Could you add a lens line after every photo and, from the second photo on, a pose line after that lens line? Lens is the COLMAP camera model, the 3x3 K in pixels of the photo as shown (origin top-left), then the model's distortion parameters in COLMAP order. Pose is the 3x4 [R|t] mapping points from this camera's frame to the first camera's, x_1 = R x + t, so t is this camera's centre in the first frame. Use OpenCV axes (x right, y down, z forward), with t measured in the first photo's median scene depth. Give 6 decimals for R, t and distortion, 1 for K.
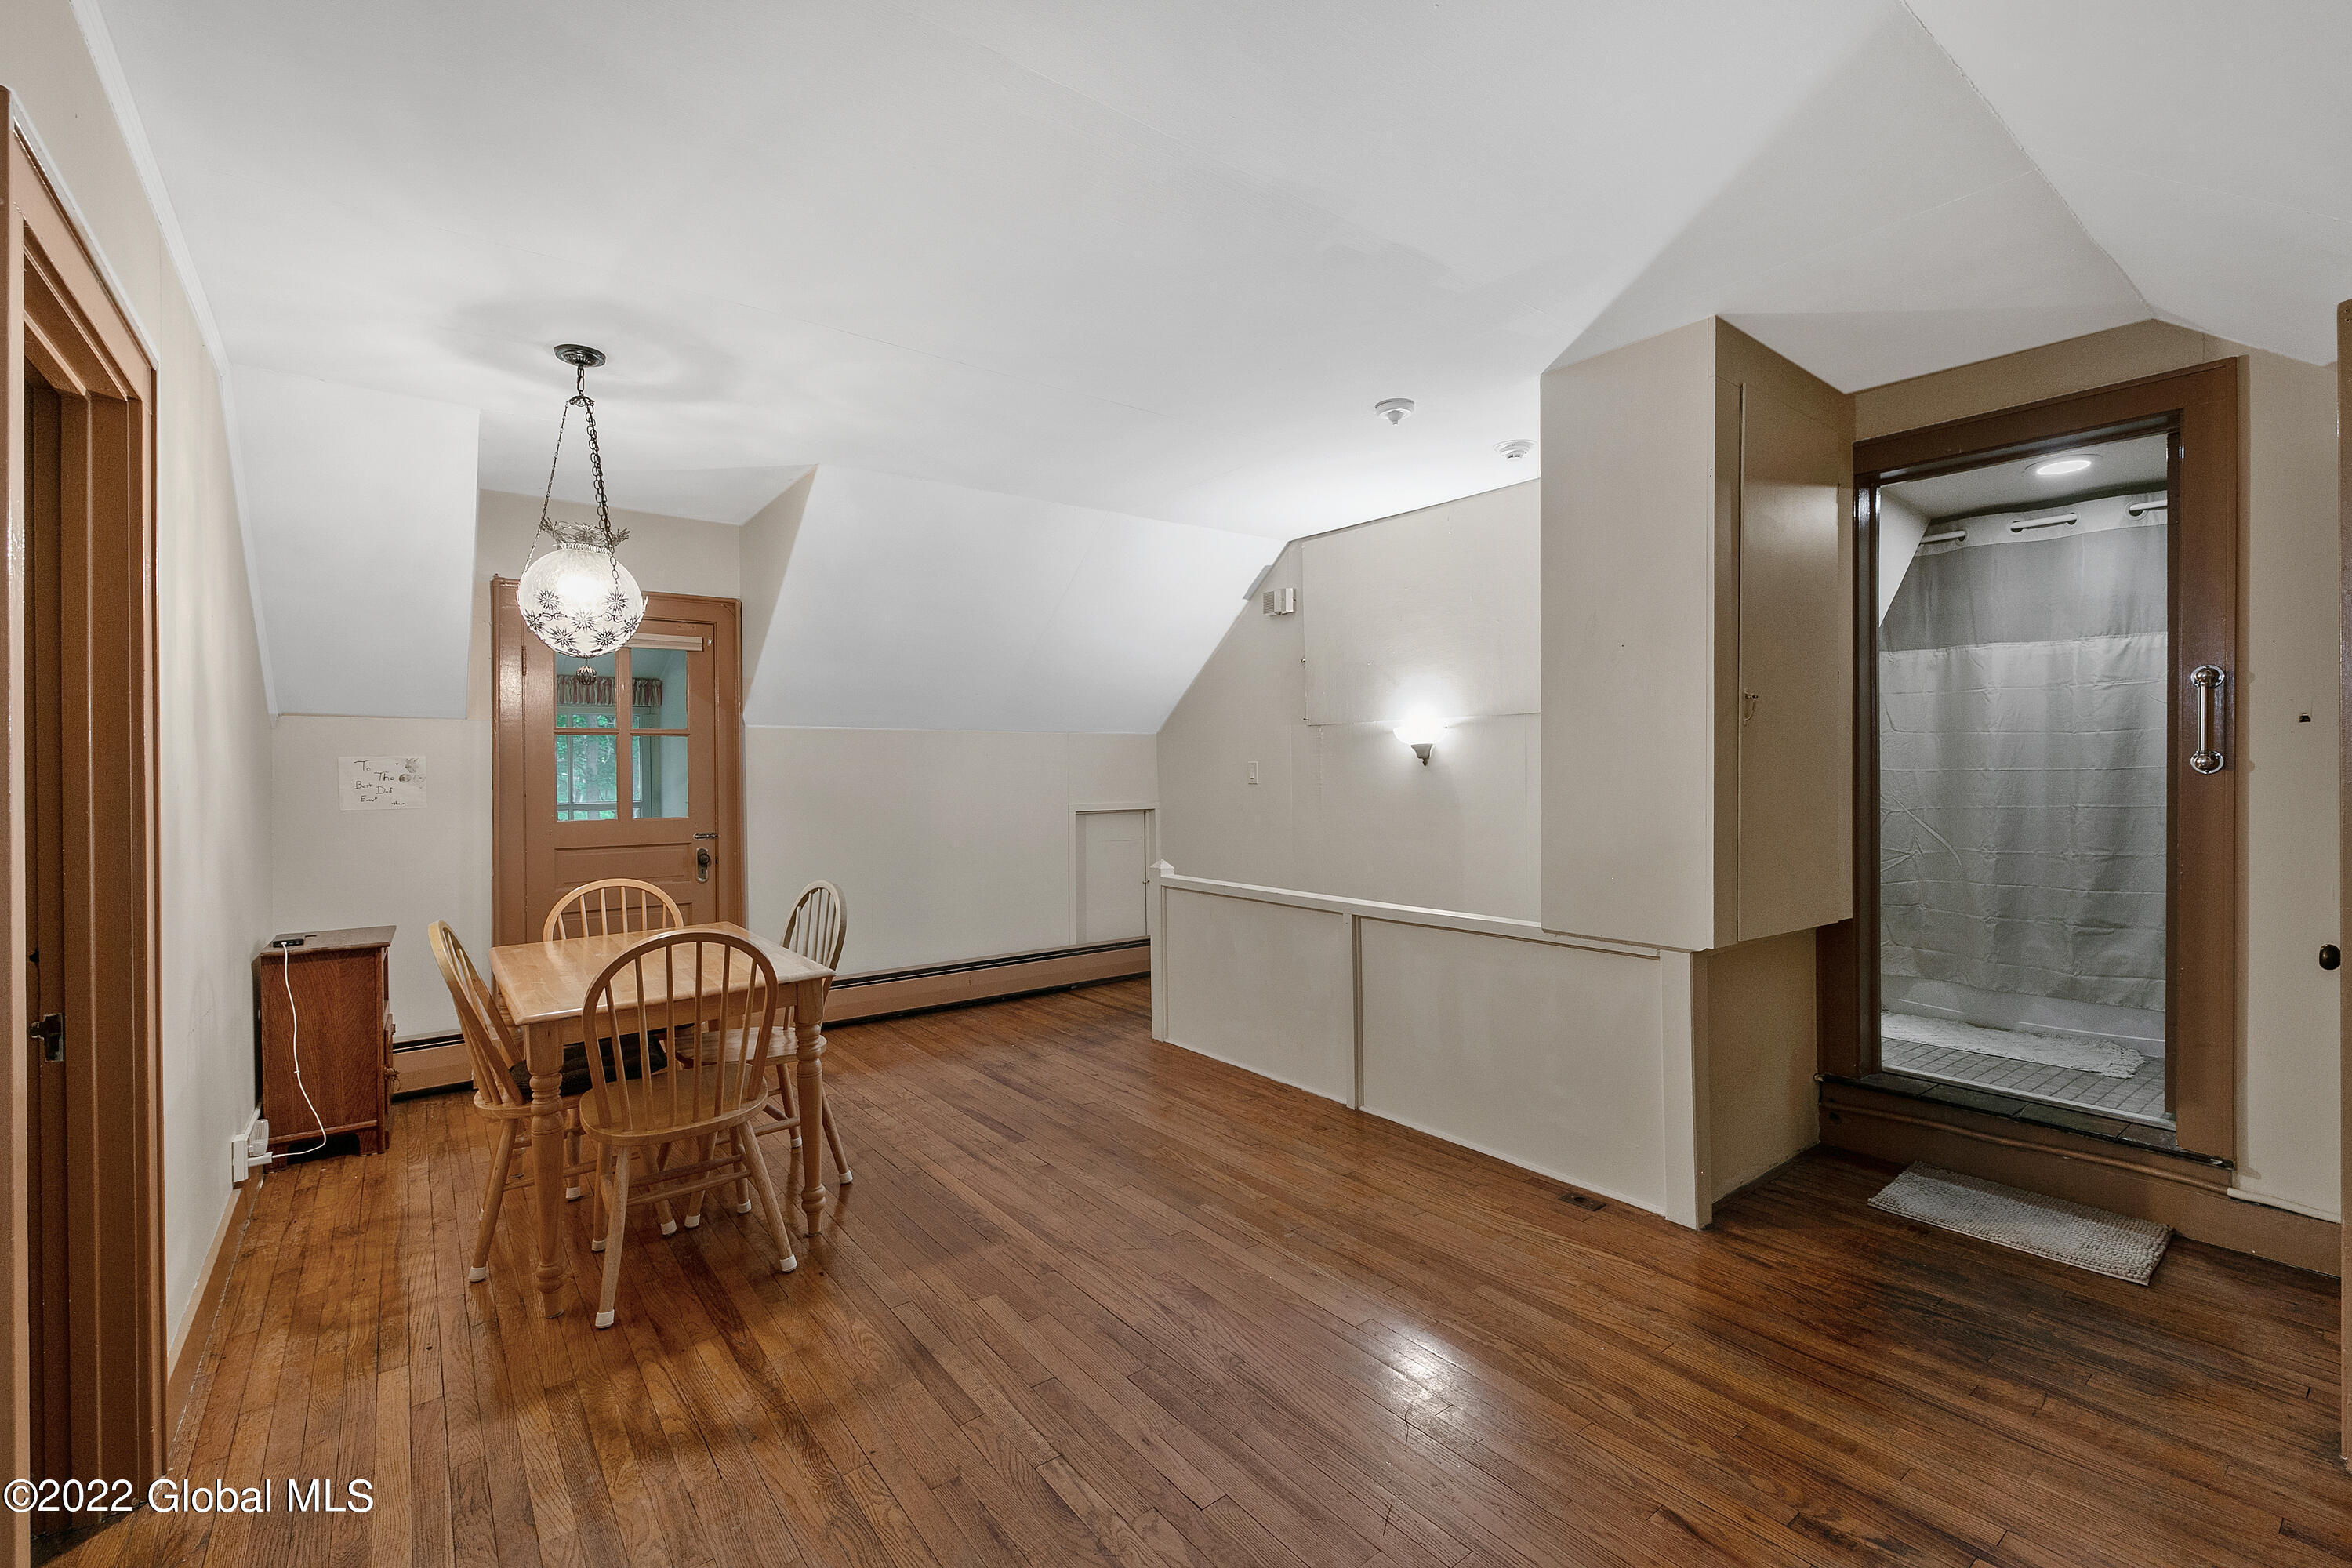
lens RADIAL K [[1013.1, 0, 1181.7], [0, 1013.1, 780.7], [0, 0, 1]] dist [-0.002669, -0.000446]
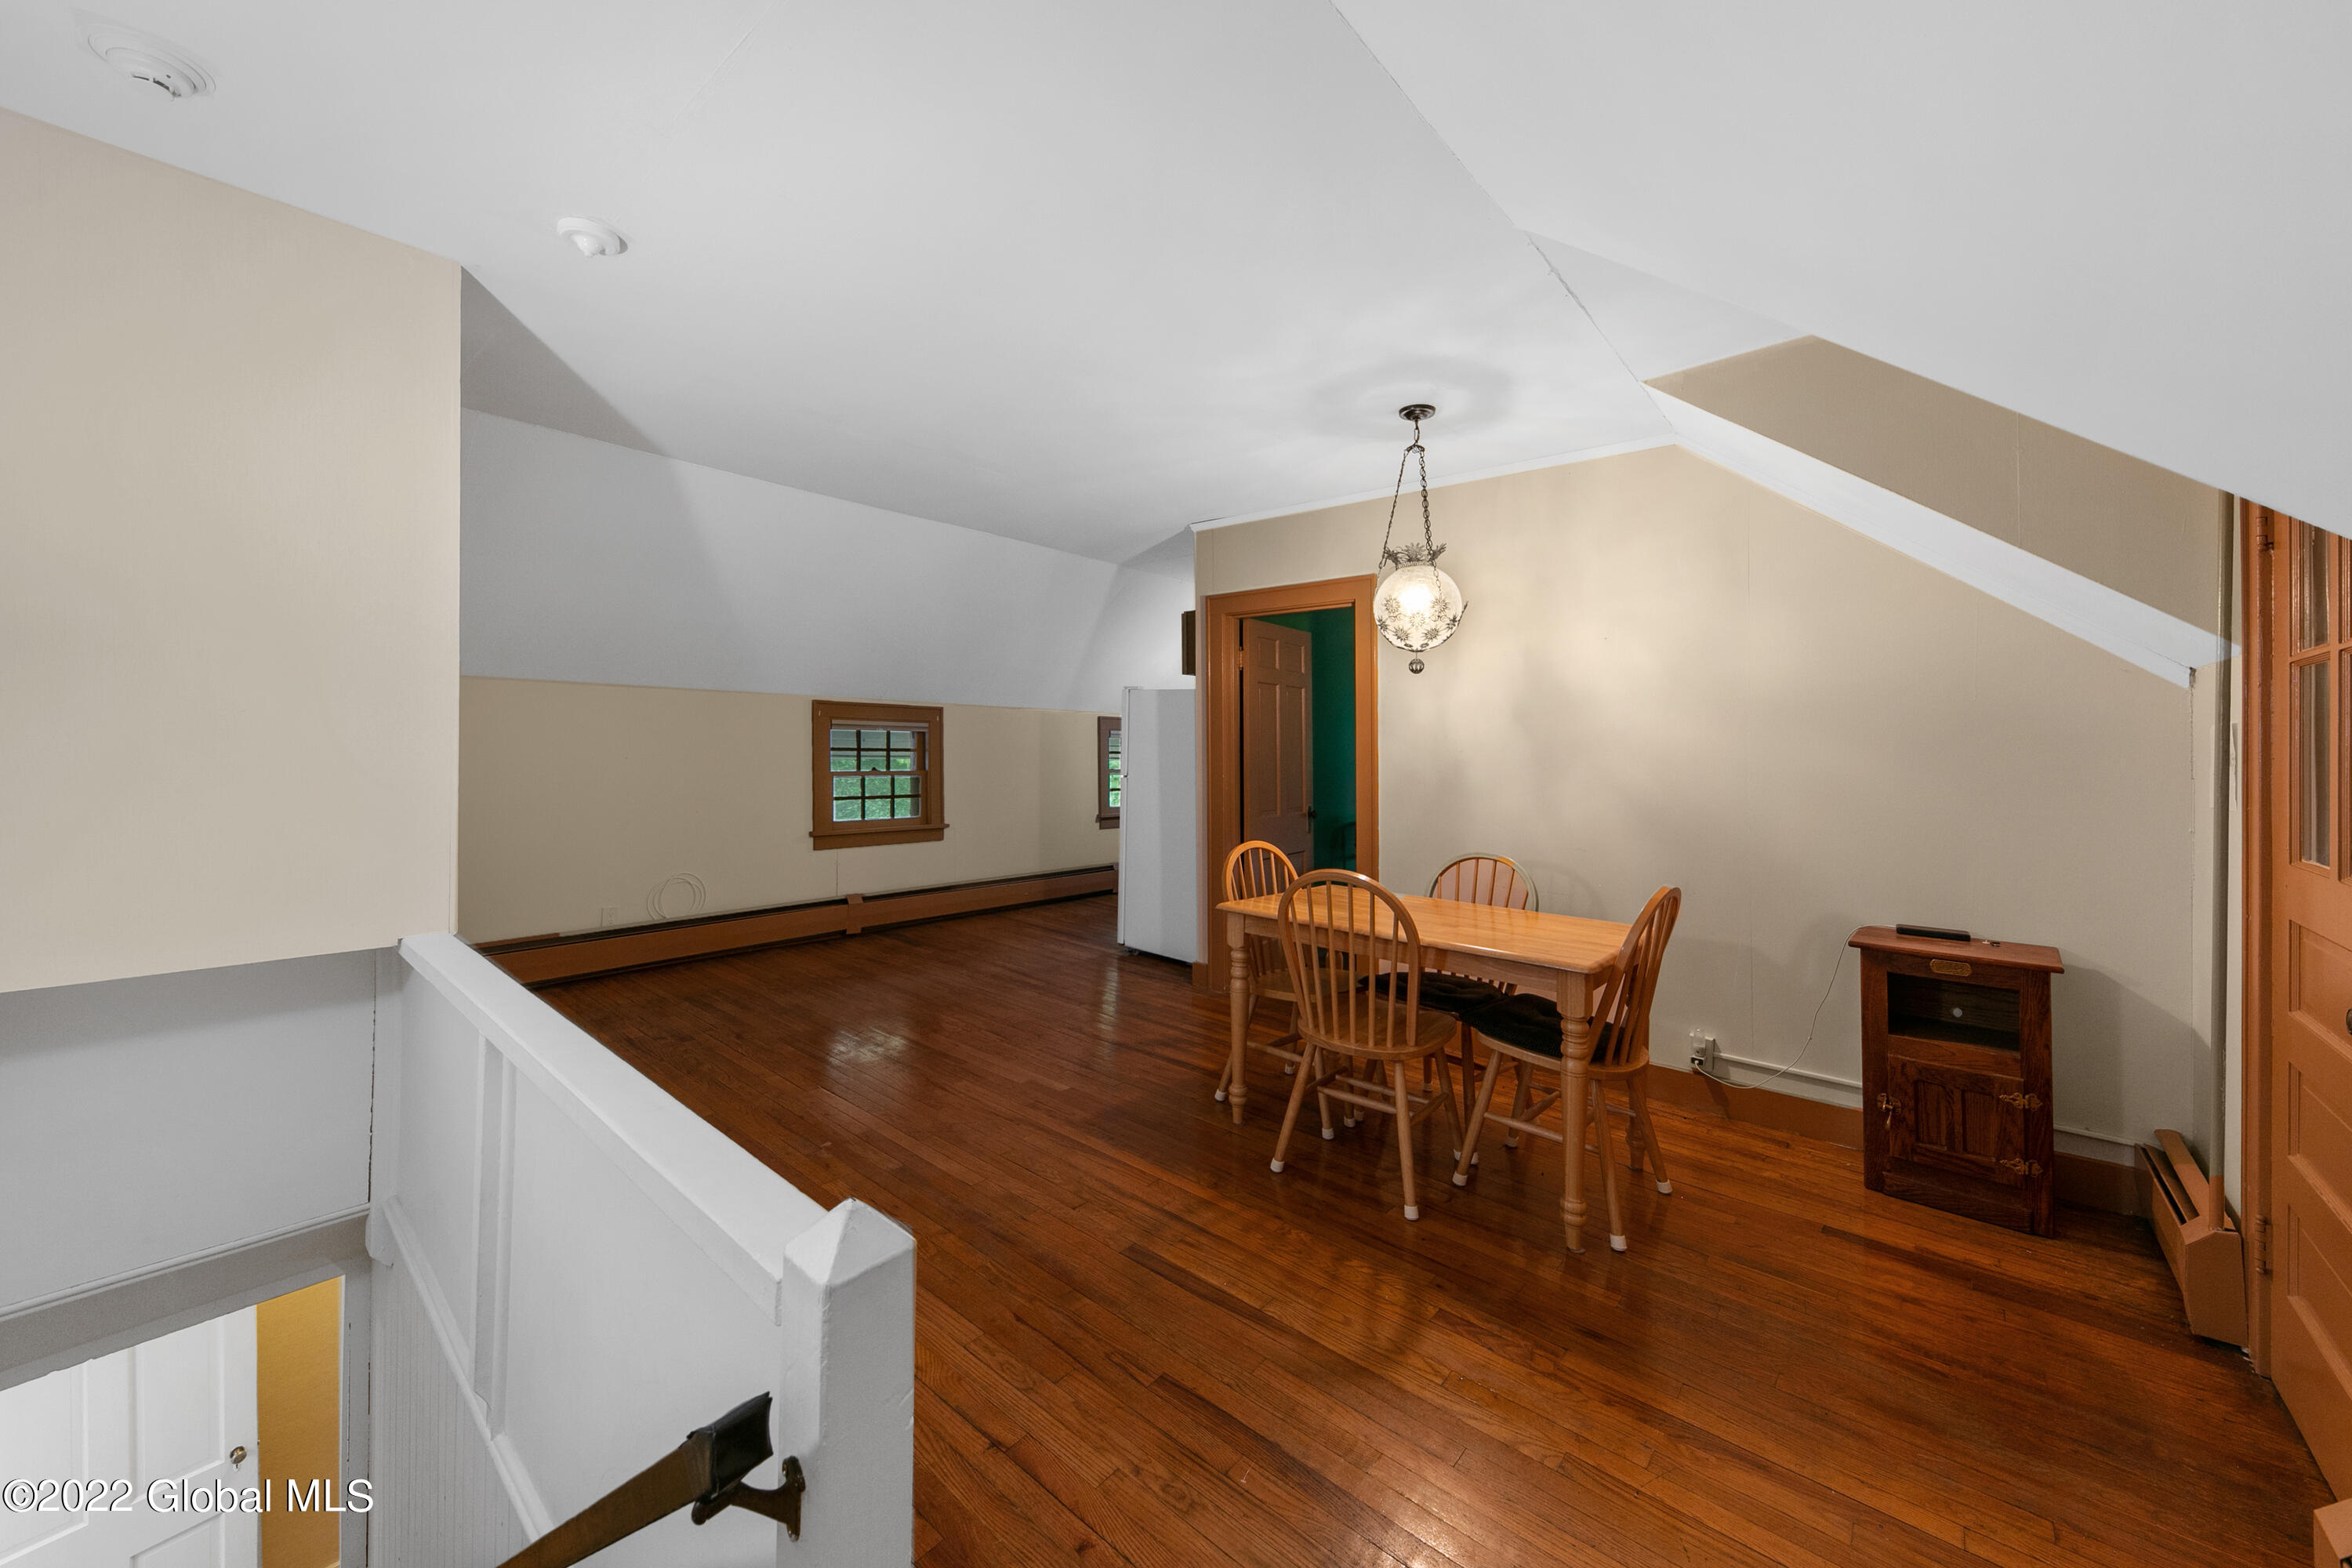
lens RADIAL K [[816.7, 0, 1155.0], [0, 816.7, 750.1], [0, 0, 1]] dist [0.001535, 0.000023]
pose [[-0.981674, -0.002856, -0.190548, -0.079798], [-0.006816, 0.999774, 0.020132, -0.017548], [0.190447, 0.021061, -0.981472, 1.943781]]
